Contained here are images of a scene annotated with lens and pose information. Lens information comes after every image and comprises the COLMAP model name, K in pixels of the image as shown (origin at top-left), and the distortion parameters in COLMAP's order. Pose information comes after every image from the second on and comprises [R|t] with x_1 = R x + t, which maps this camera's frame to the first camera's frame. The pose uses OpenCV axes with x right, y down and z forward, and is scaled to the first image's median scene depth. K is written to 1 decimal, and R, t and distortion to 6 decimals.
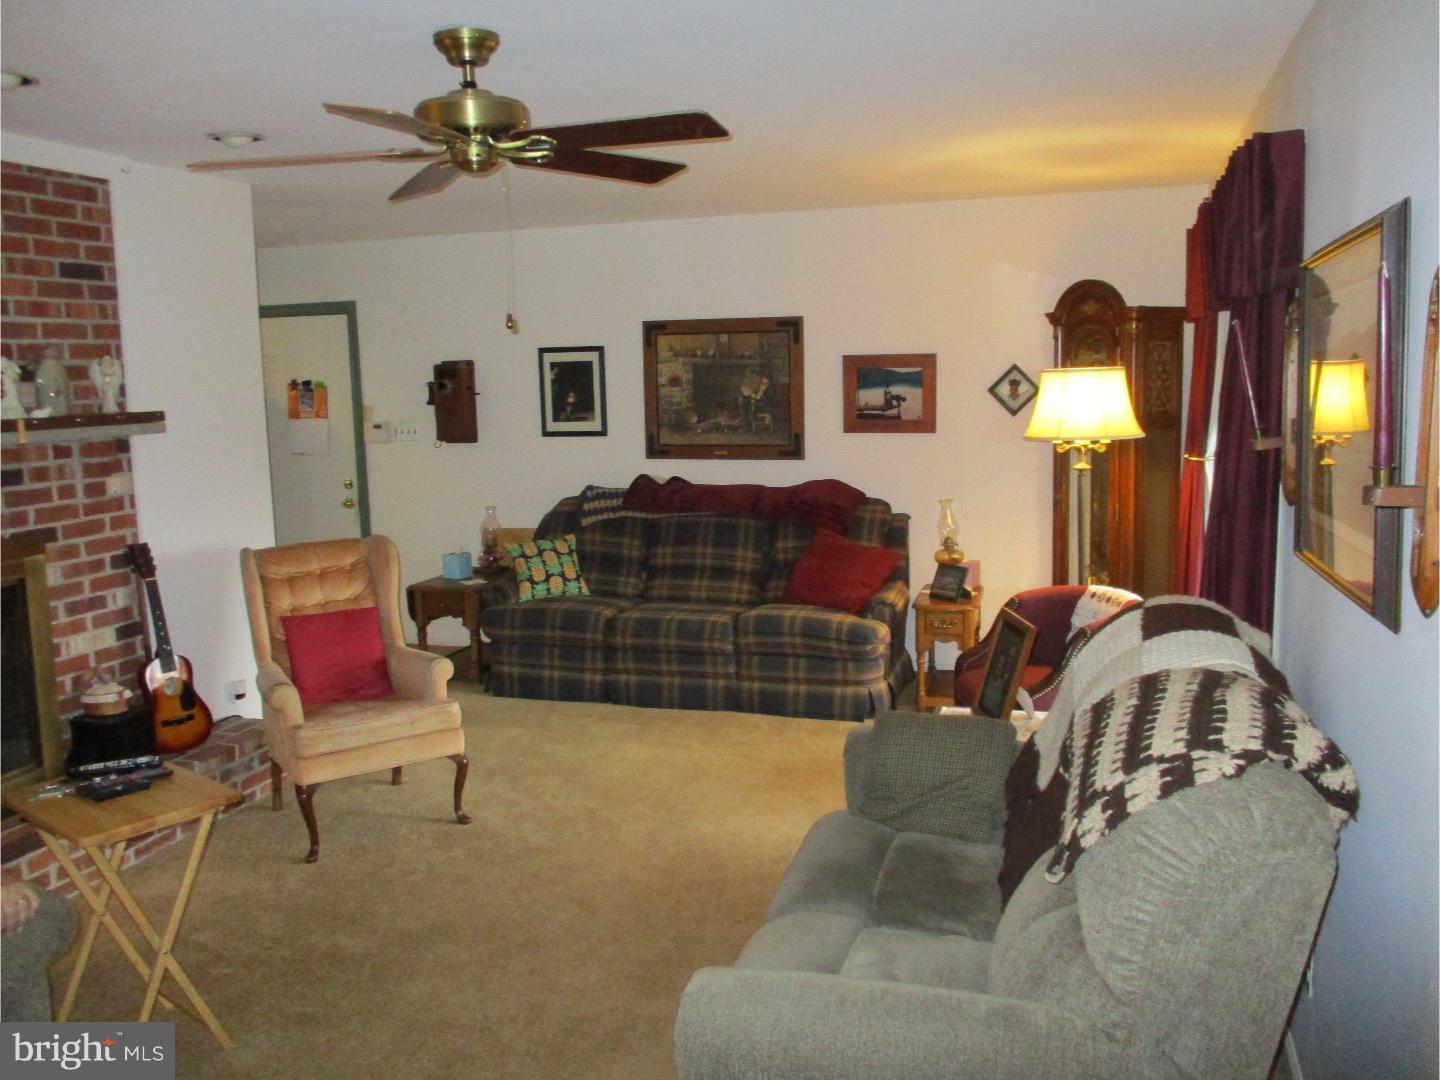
lens RADIAL K [[1234.3, 0, 718.8], [0, 1234.3, 539.5], [0, 0, 1]] dist [-0.007250, -0.004578]
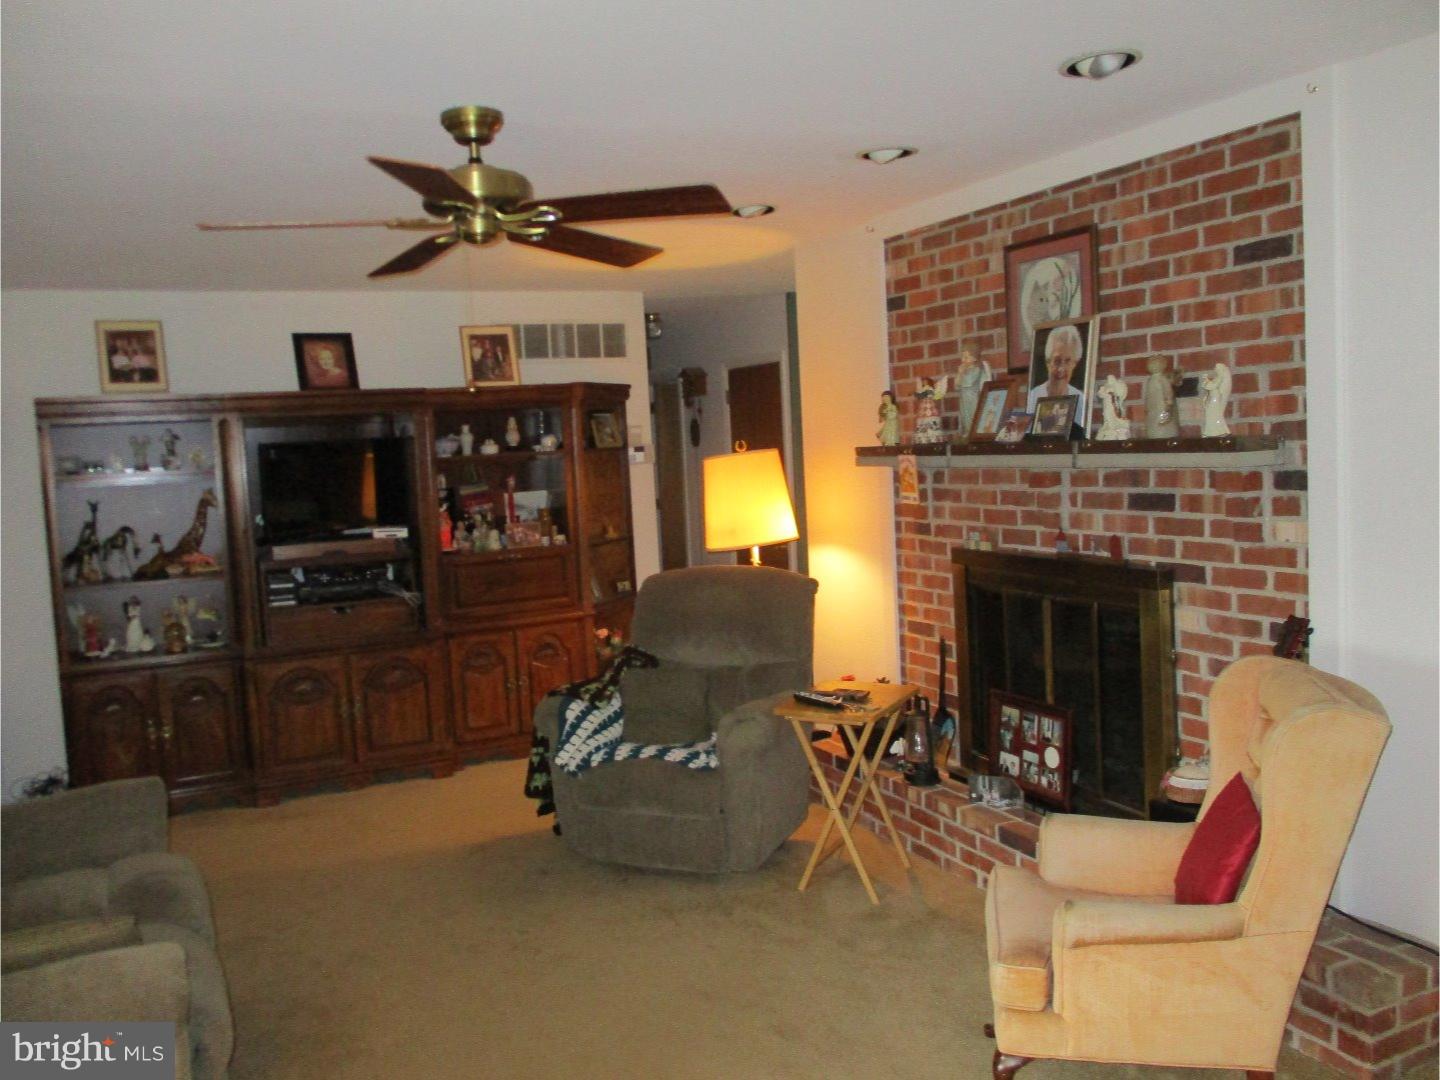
lens RADIAL K [[1234.3, 0, 719.6], [0, 1234.3, 533.4], [0, 0, 1]] dist [-0.007250, -0.004578]
pose [[-0.735493, 0.119025, -0.666996, 0.265641], [-0.019941, 0.980219, 0.196908, -0.189511], [0.677239, 0.158124, -0.718570, 1.352220]]
